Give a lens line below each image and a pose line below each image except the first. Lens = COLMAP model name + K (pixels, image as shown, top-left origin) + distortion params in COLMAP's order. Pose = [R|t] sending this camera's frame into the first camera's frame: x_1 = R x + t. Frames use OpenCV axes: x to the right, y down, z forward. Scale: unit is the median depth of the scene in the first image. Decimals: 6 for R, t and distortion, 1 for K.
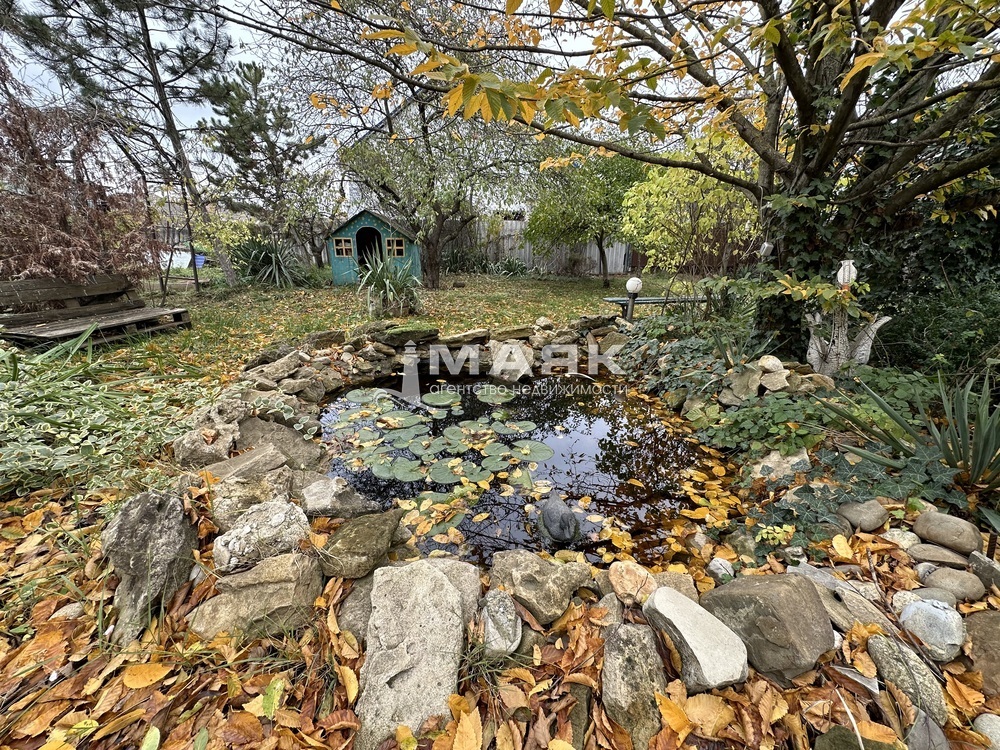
lens RADIAL K [[397.2, 0, 499.1], [0, 397.2, 374.3], [0, 0, 1]] dist [-0.001589, -0.000676]
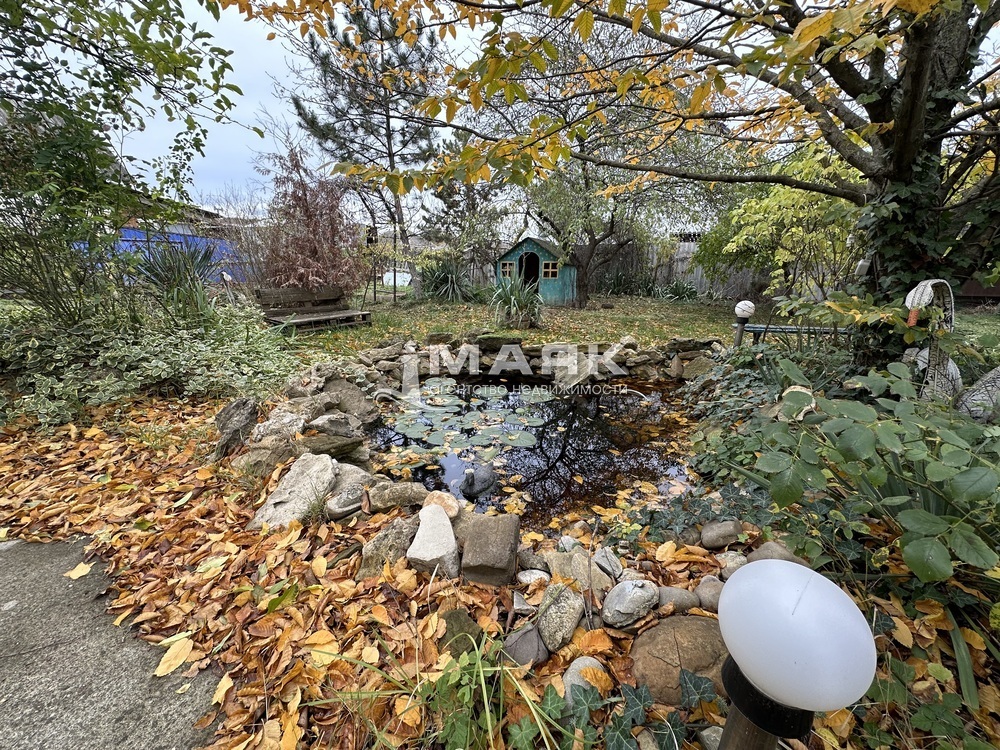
lens RADIAL K [[397.2, 0, 502.6], [0, 397.2, 376.1], [0, 0, 1]] dist [-0.001589, -0.000676]
pose [[0.890817, 0.116471, -0.439181, 0.201176], [-0.138871, 0.990126, -0.019099, 0.015470], [0.432621, 0.078003, 0.898195, -0.028909]]
